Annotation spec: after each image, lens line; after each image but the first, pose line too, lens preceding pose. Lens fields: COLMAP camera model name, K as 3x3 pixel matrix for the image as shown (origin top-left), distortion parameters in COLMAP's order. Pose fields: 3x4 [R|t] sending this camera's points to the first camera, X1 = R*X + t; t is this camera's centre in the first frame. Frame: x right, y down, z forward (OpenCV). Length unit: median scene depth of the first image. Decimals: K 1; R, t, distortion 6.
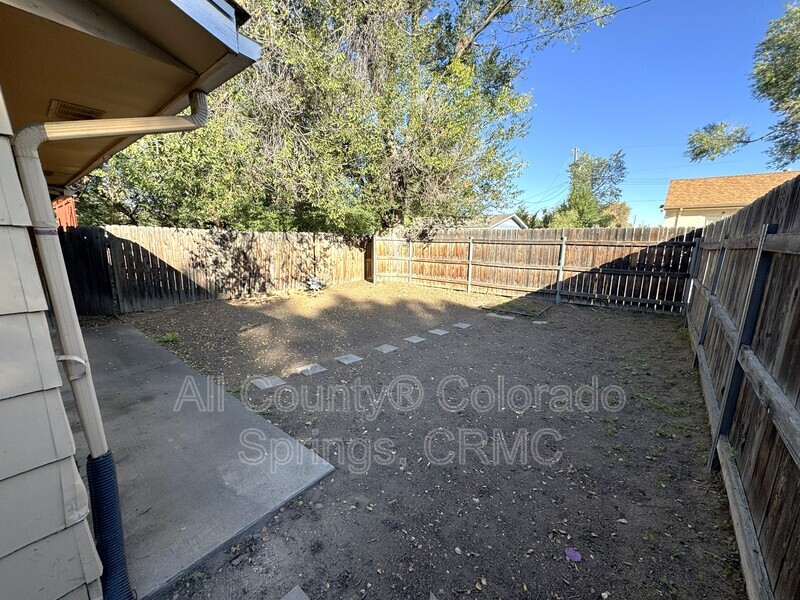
lens RADIAL K [[318.7, 0, 403.0], [0, 318.7, 301.3], [0, 0, 1]] dist [0.000254, 0.000043]
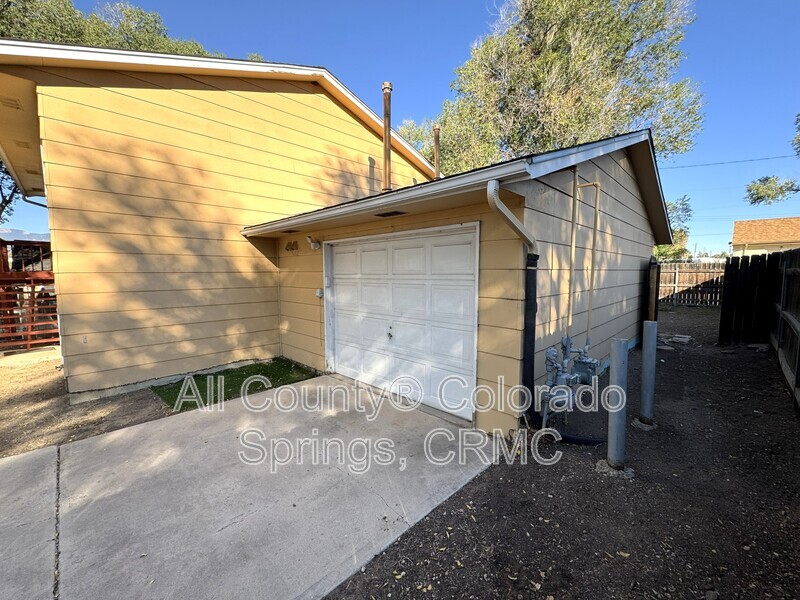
lens RADIAL K [[318.7, 0, 398.7], [0, 318.7, 305.0], [0, 0, 1]] dist [0.000254, 0.000043]
pose [[0.993495, -0.010965, -0.113344, -0.605558], [0.001238, 0.996334, -0.085537, 0.111691], [0.113866, 0.084840, 0.989867, -0.666505]]
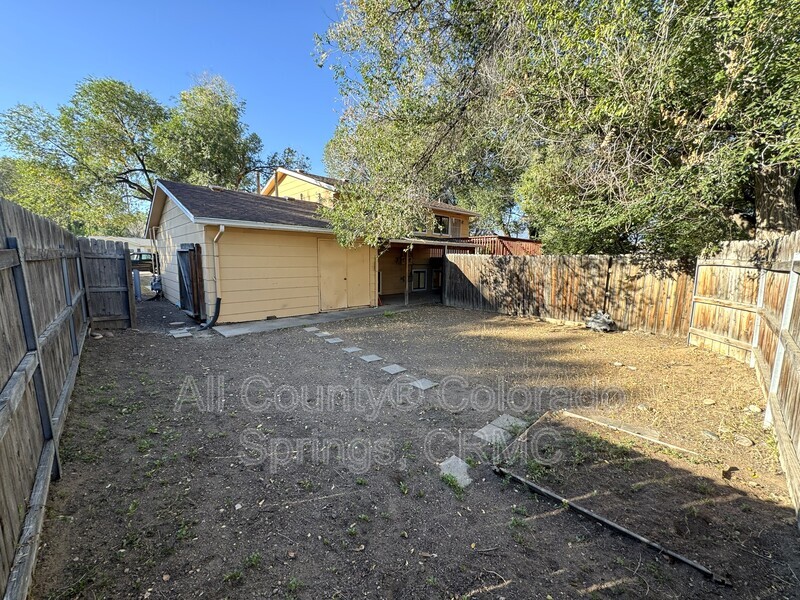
lens RADIAL K [[318.7, 0, 400.7], [0, 318.7, 304.3], [0, 0, 1]] dist [0.000254, 0.000043]
pose [[-0.131189, 0.122912, -0.983708, 0.587896], [-0.207400, 0.966923, 0.148474, -0.125119], [0.969420, 0.223499, -0.101358, 0.694269]]
